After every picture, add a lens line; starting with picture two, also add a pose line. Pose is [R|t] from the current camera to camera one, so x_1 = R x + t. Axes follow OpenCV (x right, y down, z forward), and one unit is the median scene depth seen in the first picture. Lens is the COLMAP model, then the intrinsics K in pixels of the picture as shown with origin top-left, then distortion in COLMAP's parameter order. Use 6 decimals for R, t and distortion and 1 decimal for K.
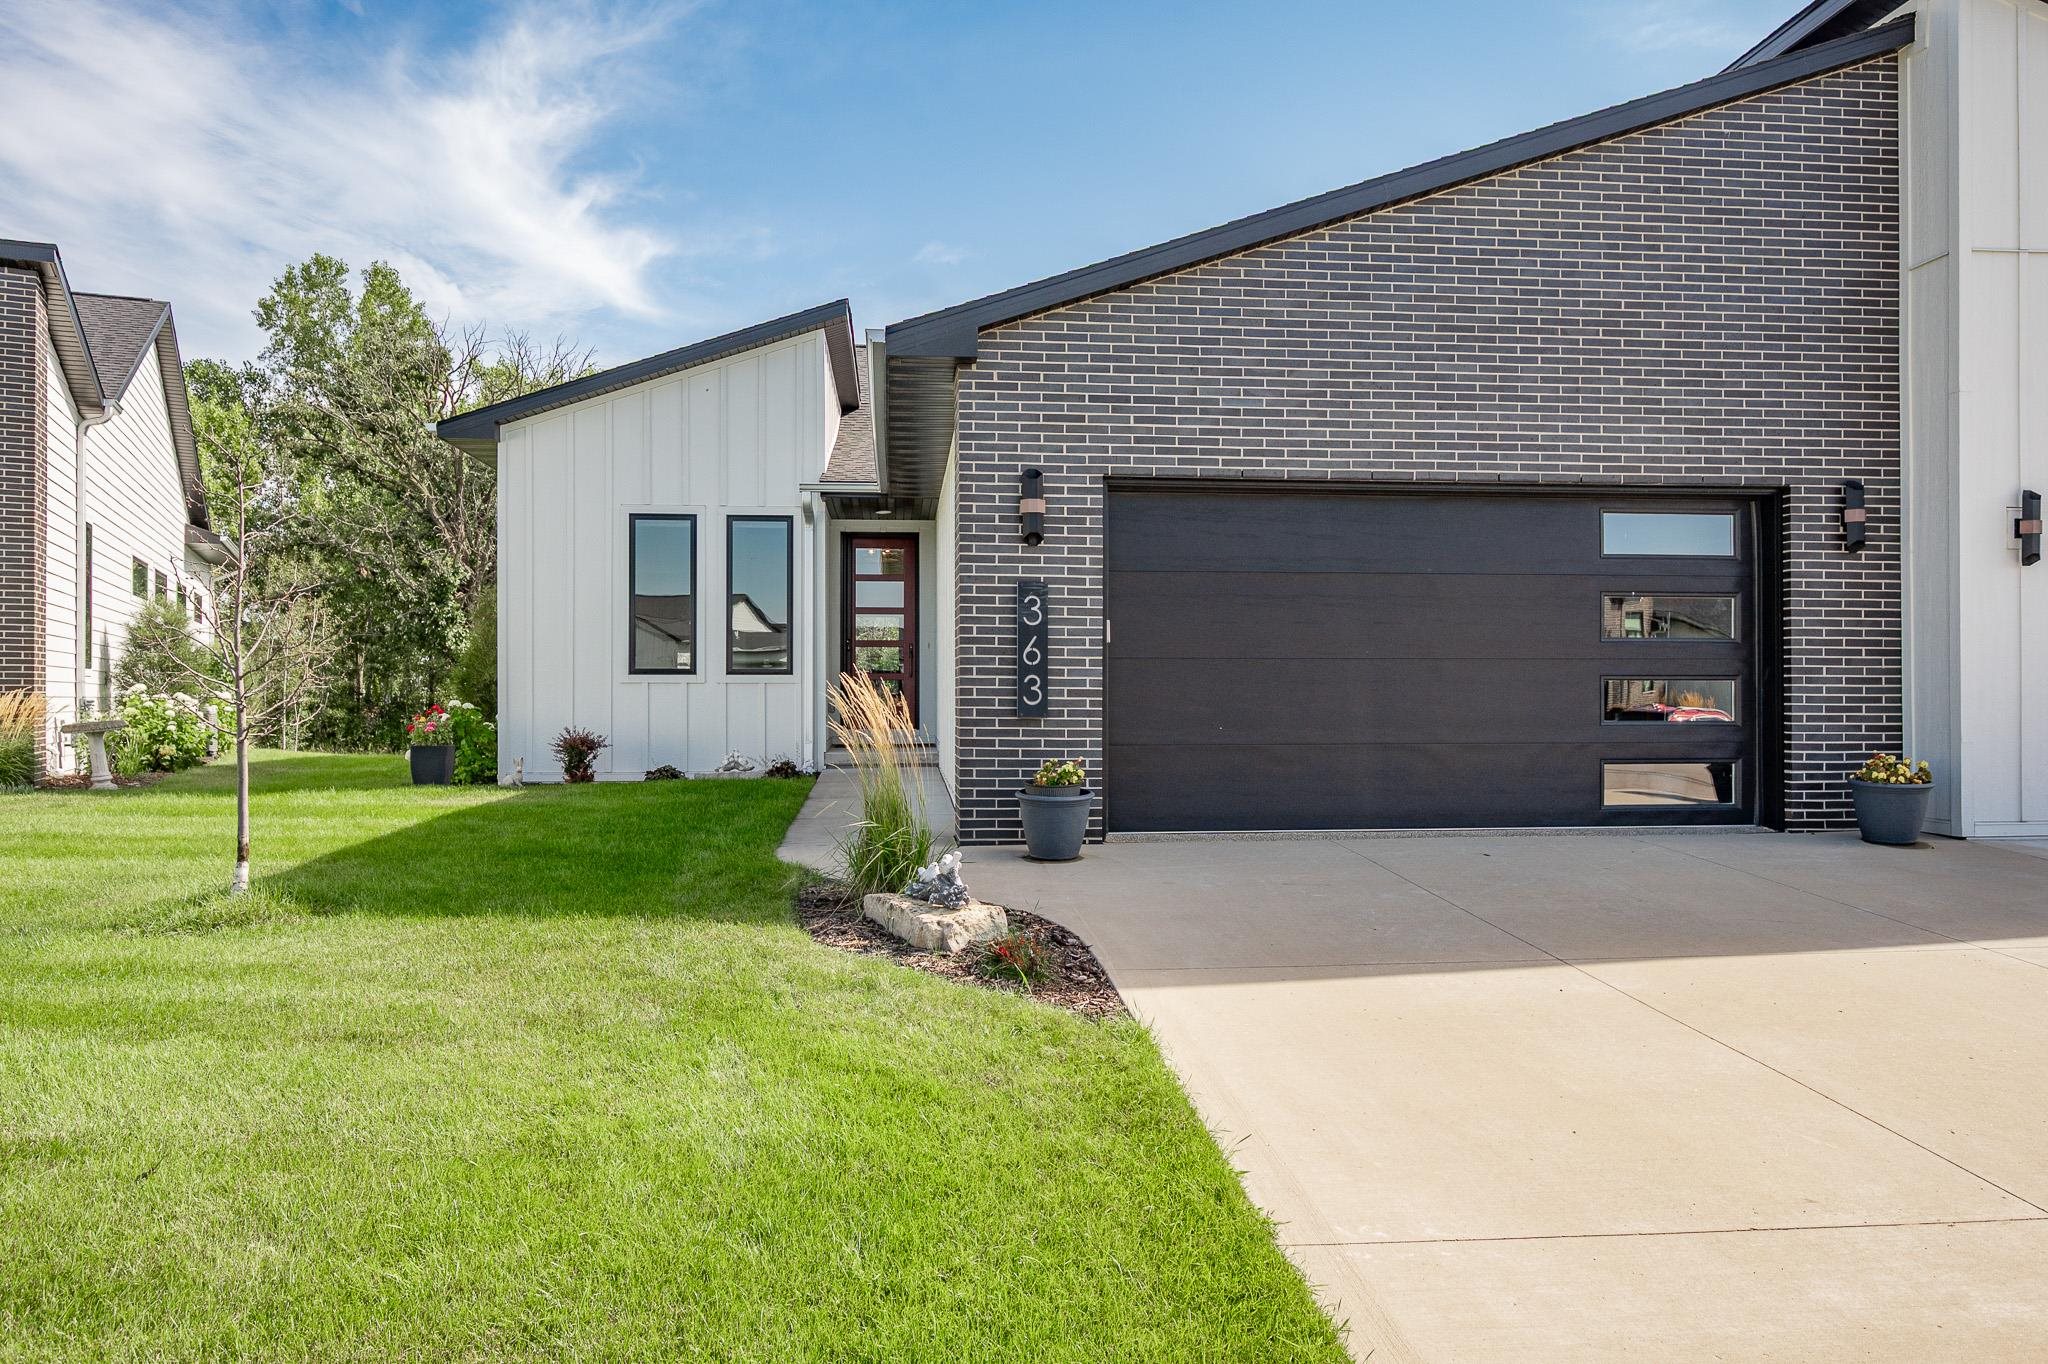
lens RADIAL K [[1299.9, 0, 1023.1], [0, 1299.9, 681.6], [0, 0, 1]] dist [-0.000806, -0.000007]
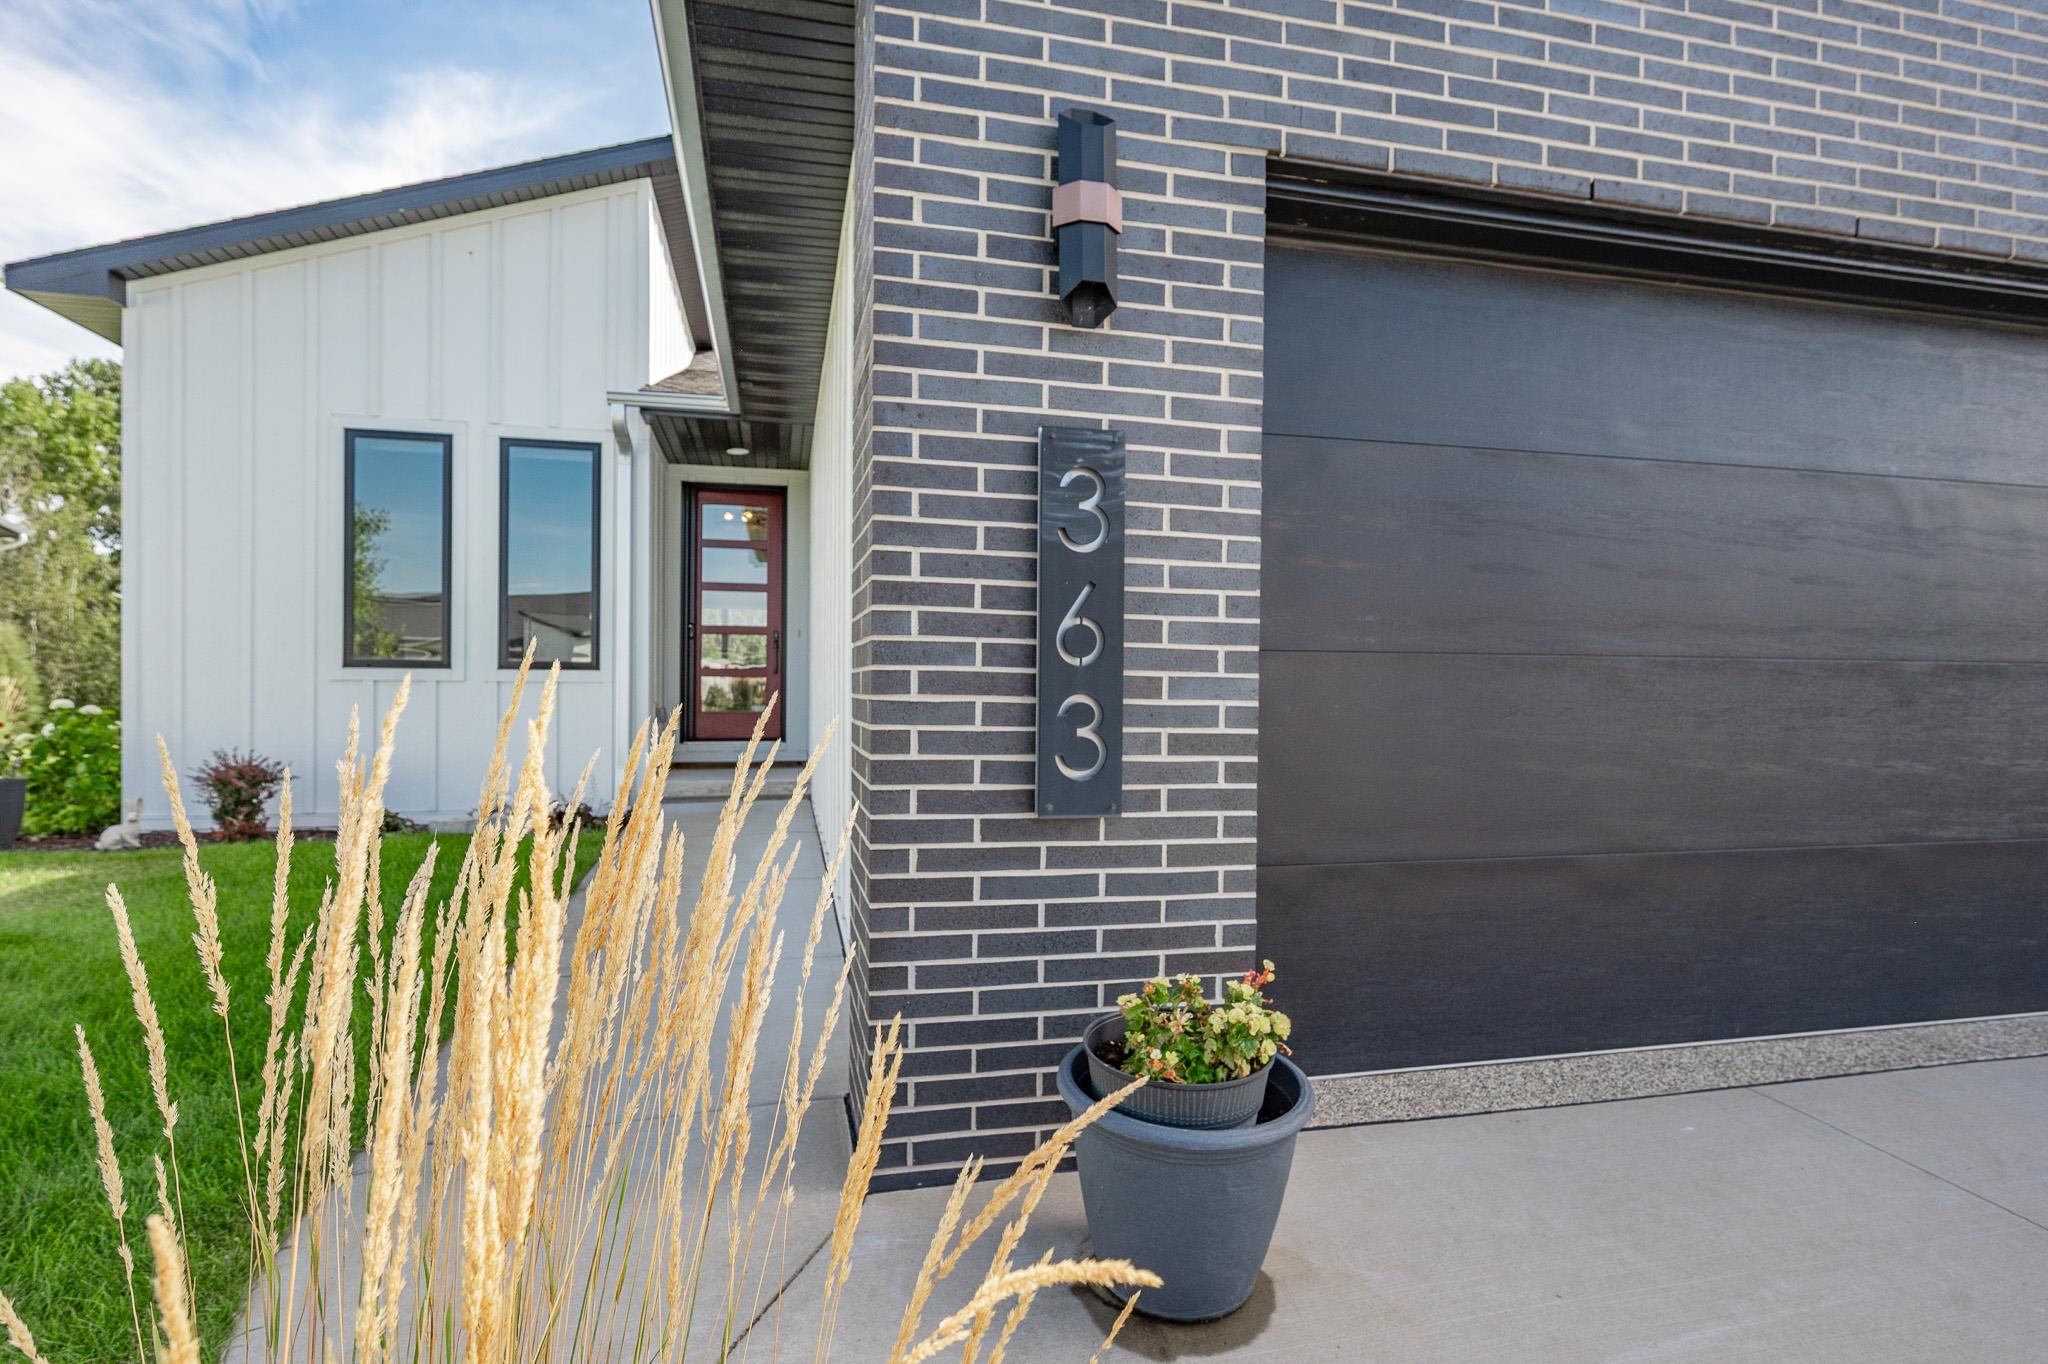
lens RADIAL K [[1055.2, 0, 1024.1], [0, 1055.2, 693.9], [0, 0, 1]] dist [0.004599, 0.000427]
pose [[0.991172, 0.009942, 0.132211, -0.044925], [-0.012304, 0.999779, 0.017058, -0.009768], [-0.132013, -0.018534, 0.991075, 0.710095]]
